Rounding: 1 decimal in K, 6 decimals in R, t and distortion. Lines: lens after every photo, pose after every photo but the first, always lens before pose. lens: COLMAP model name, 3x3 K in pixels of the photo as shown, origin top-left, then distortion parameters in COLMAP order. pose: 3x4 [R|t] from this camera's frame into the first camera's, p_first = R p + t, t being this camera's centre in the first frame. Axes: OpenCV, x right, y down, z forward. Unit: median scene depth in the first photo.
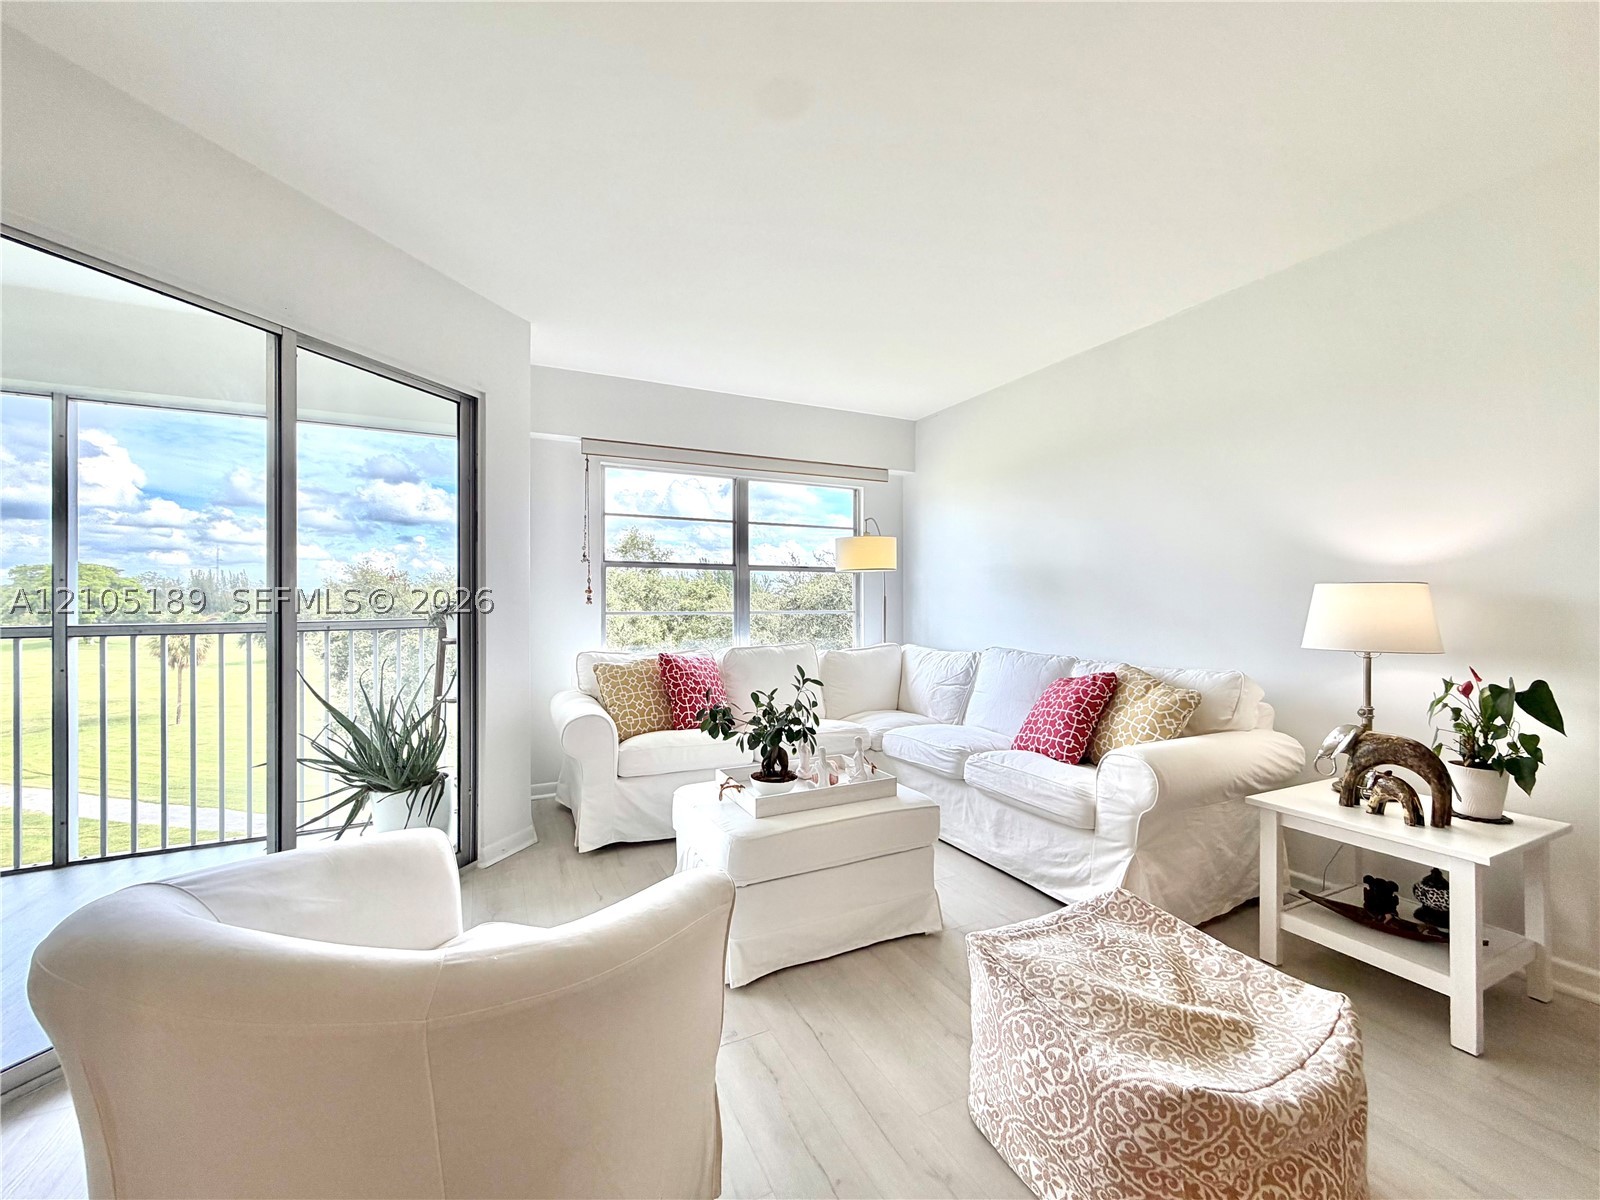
lens RADIAL K [[634.9, 0, 800.0], [0, 634.9, 600.0], [0, 0, 1]] dist [0.001659, 0.000250]
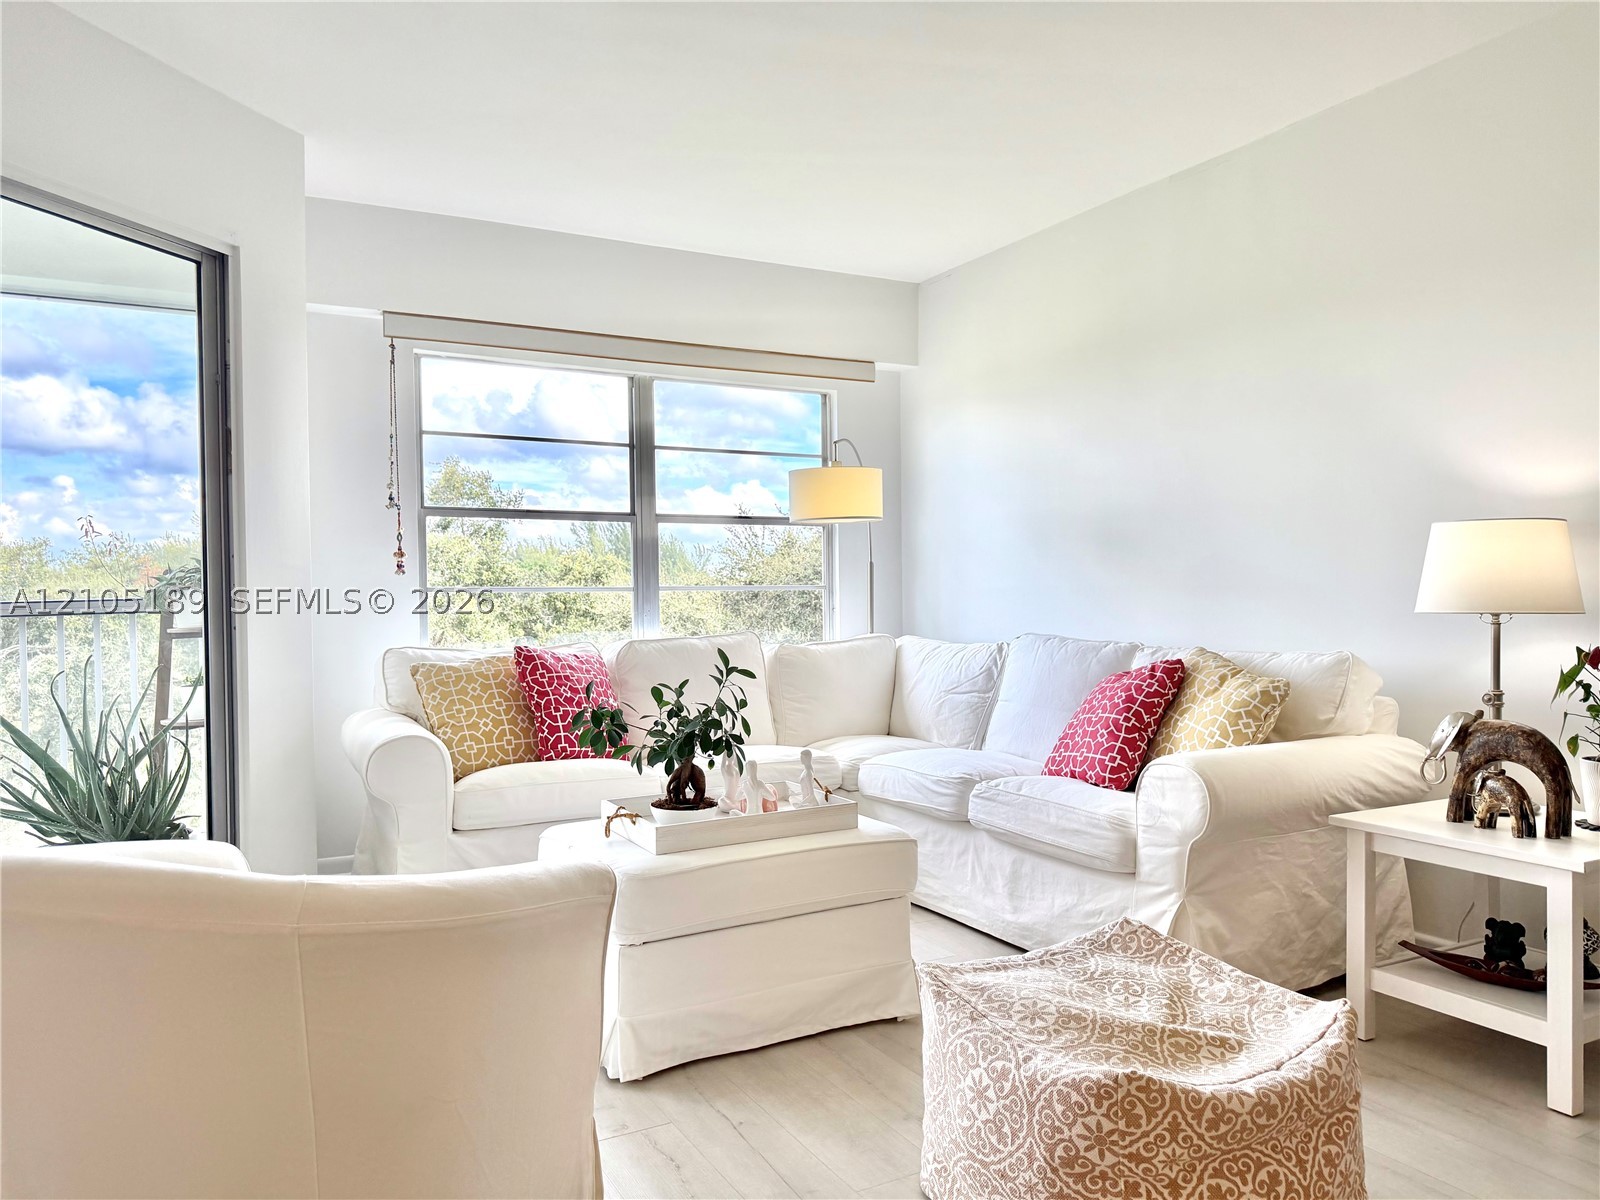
lens RADIAL K [[1119.6, 0, 808.9], [0, 1119.6, 602.4], [0, 0, 1]] dist [0.123018, -0.180160]
pose [[0.999095, -0.010588, 0.041200, 0.041897], [0.010013, 0.999850, 0.014145, 0.031925], [-0.041344, -0.013720, 0.999051, -0.219334]]
